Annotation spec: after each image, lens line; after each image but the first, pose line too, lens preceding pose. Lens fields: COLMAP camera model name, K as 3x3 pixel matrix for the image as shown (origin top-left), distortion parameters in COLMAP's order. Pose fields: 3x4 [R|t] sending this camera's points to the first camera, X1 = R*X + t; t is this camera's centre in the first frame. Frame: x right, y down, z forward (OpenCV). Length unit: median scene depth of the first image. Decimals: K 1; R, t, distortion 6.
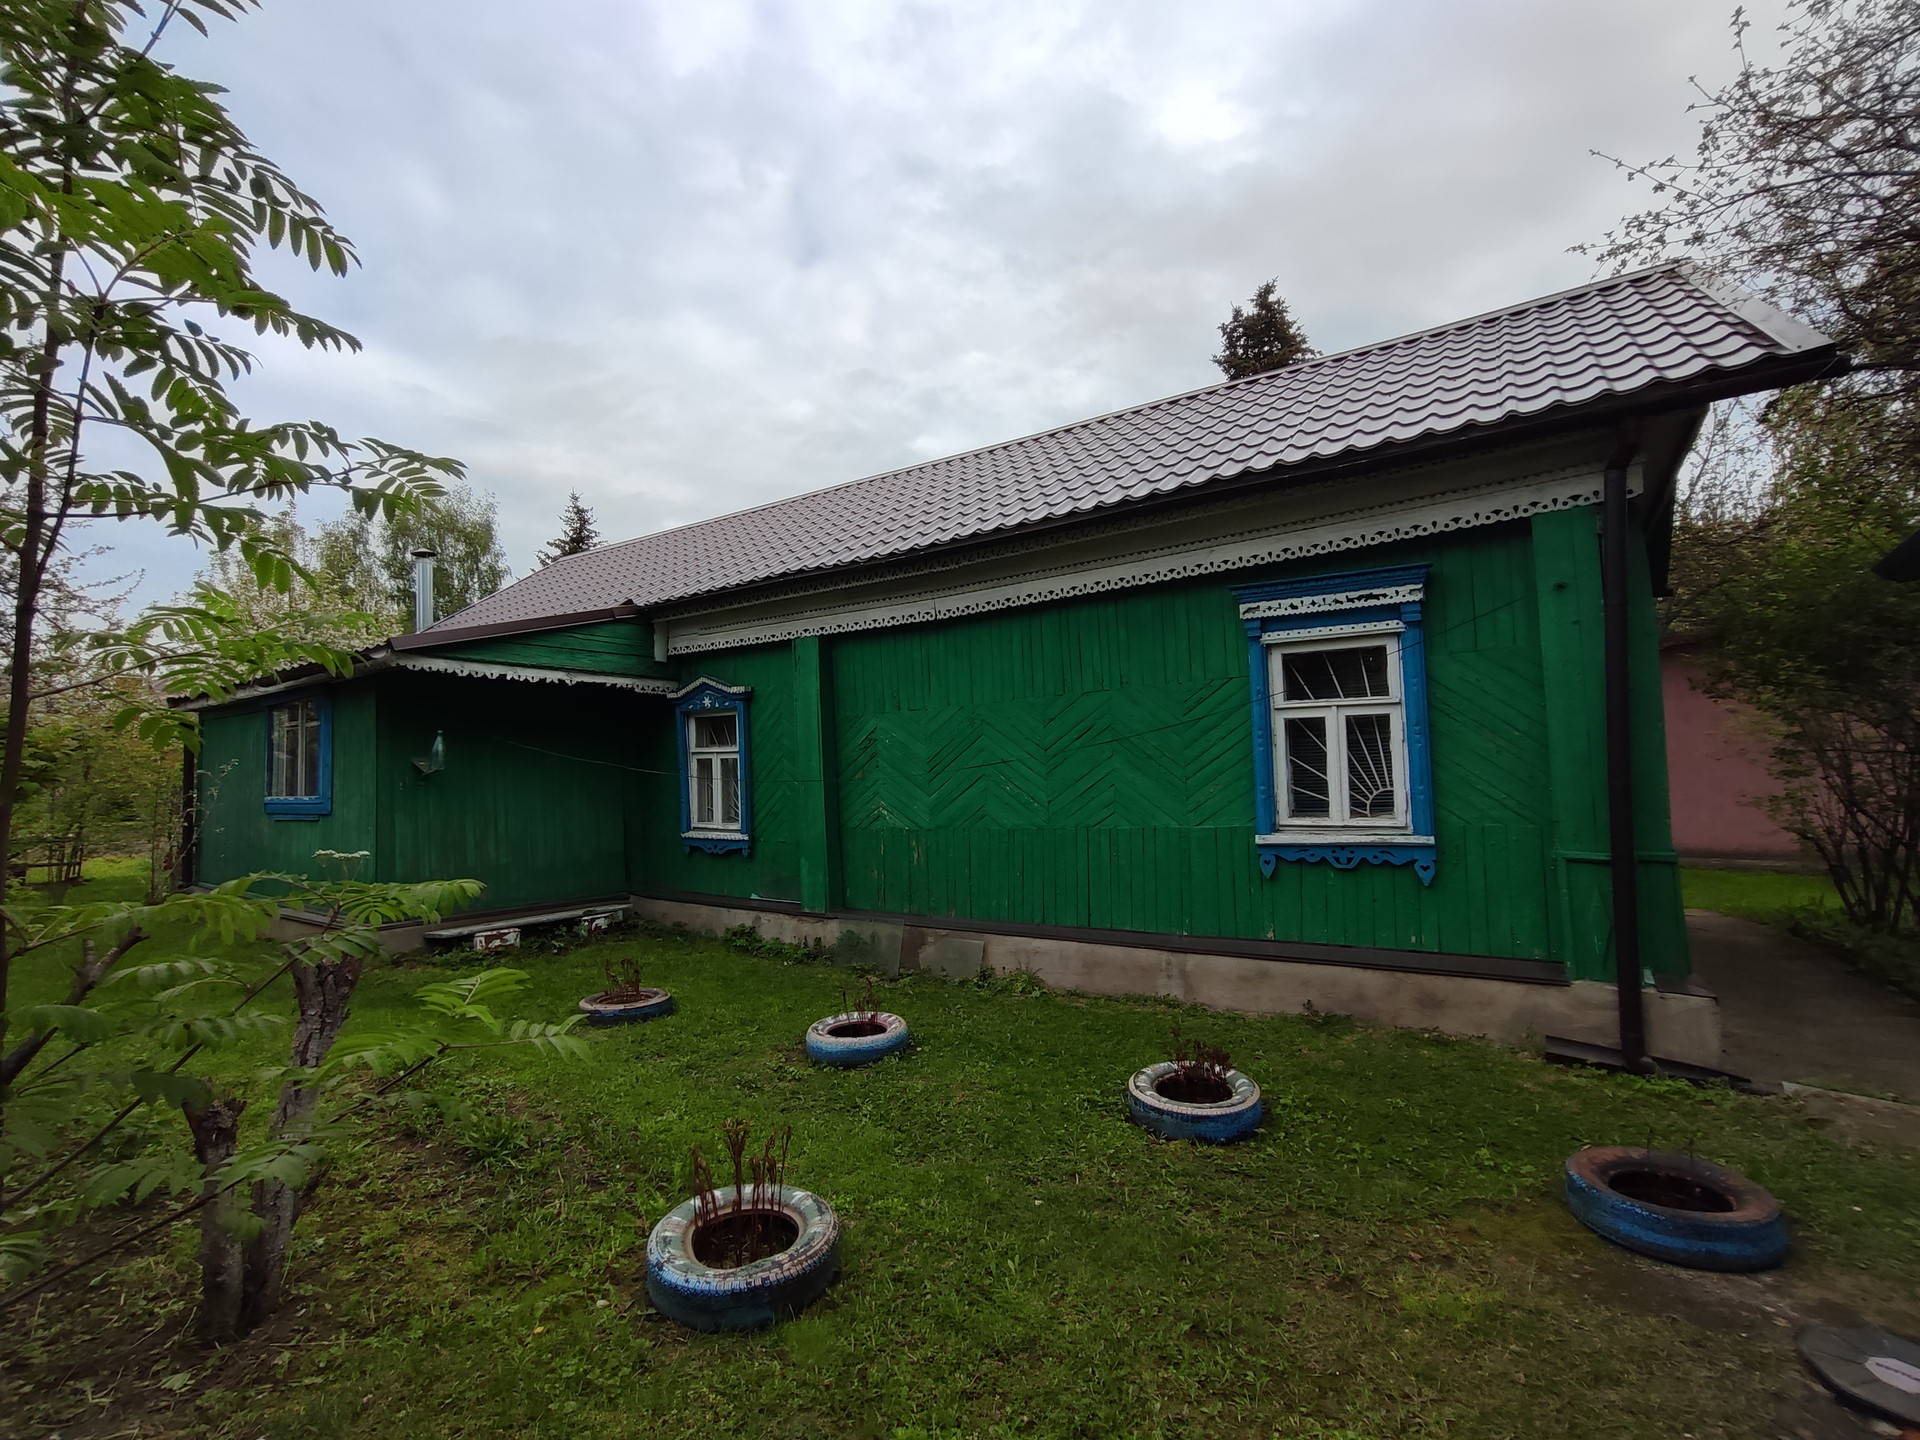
lens RADIAL K [[885.3, 0, 959.8], [0, 885.3, 716.2], [0, 0, 1]] dist [0.000326, 0.000606]
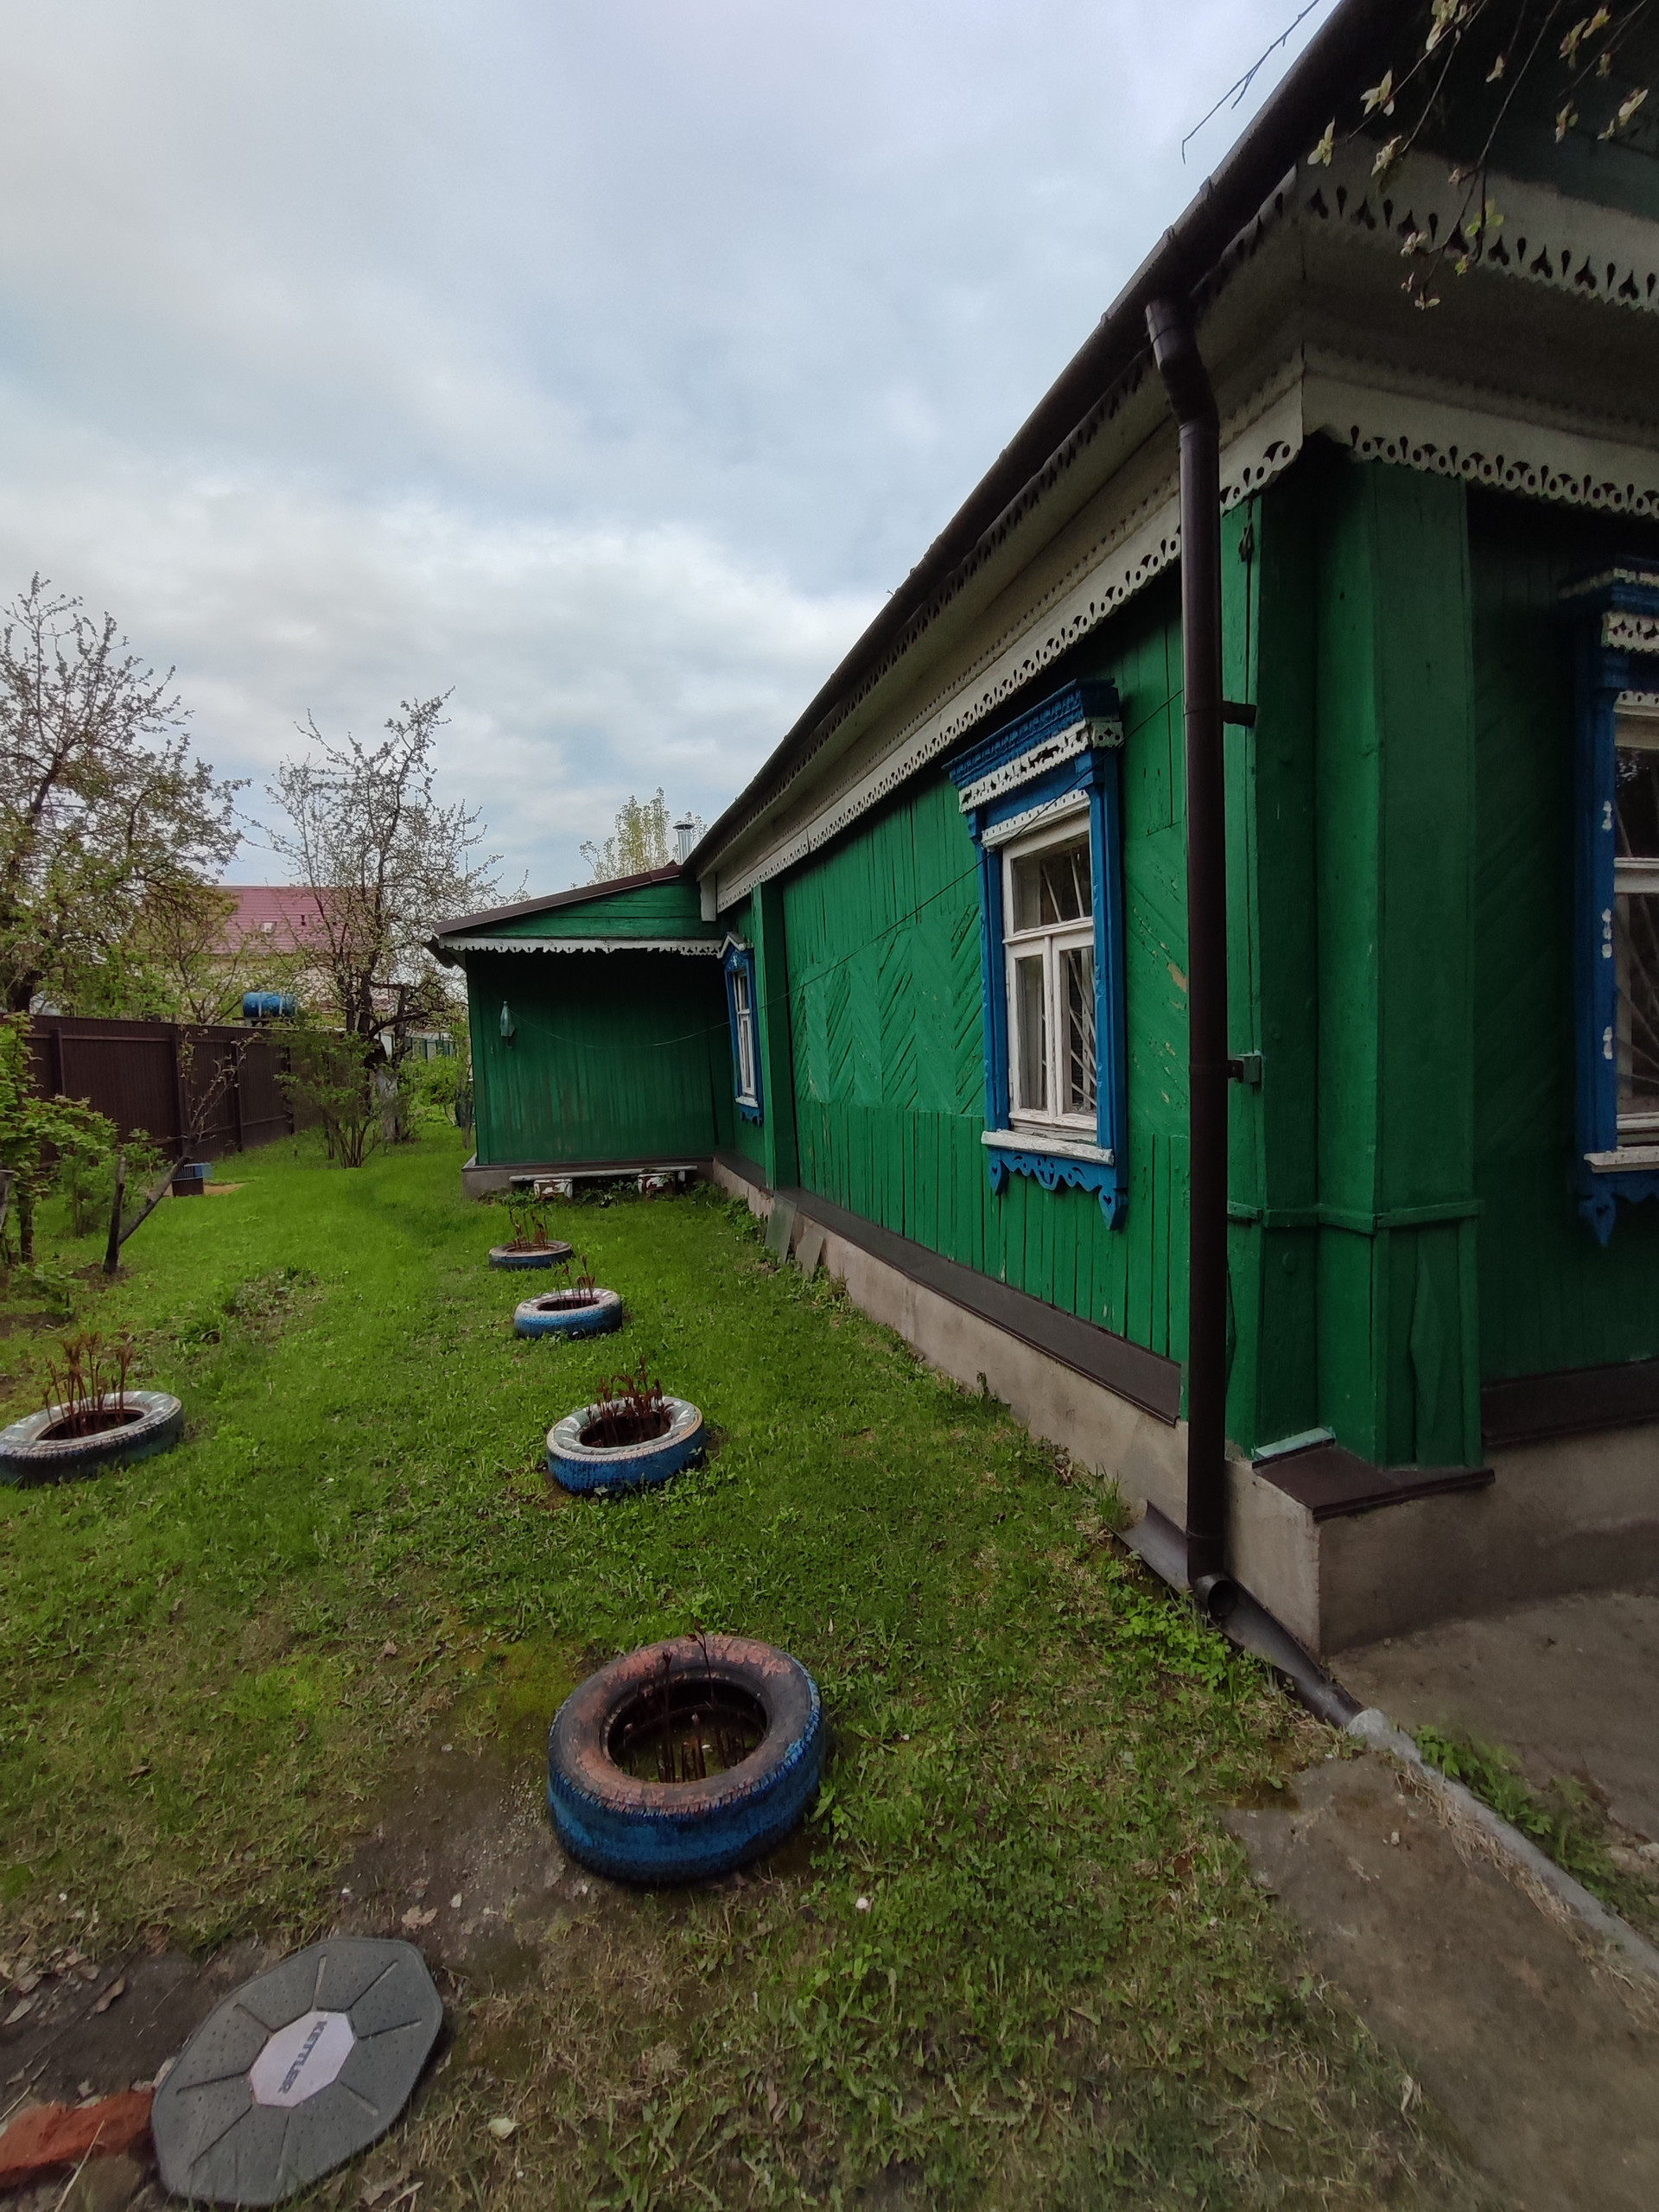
lens RADIAL K [[1023.7, 0, 832.8], [0, 1023.7, 1091.7], [0, 0, 1]] dist [-0.021906, 0.015083]
pose [[0.780808, 0.029121, -0.624092, 0.741775], [0.052879, 0.992249, 0.112456, 0.008044], [0.622529, -0.120808, 0.773216, 0.317343]]
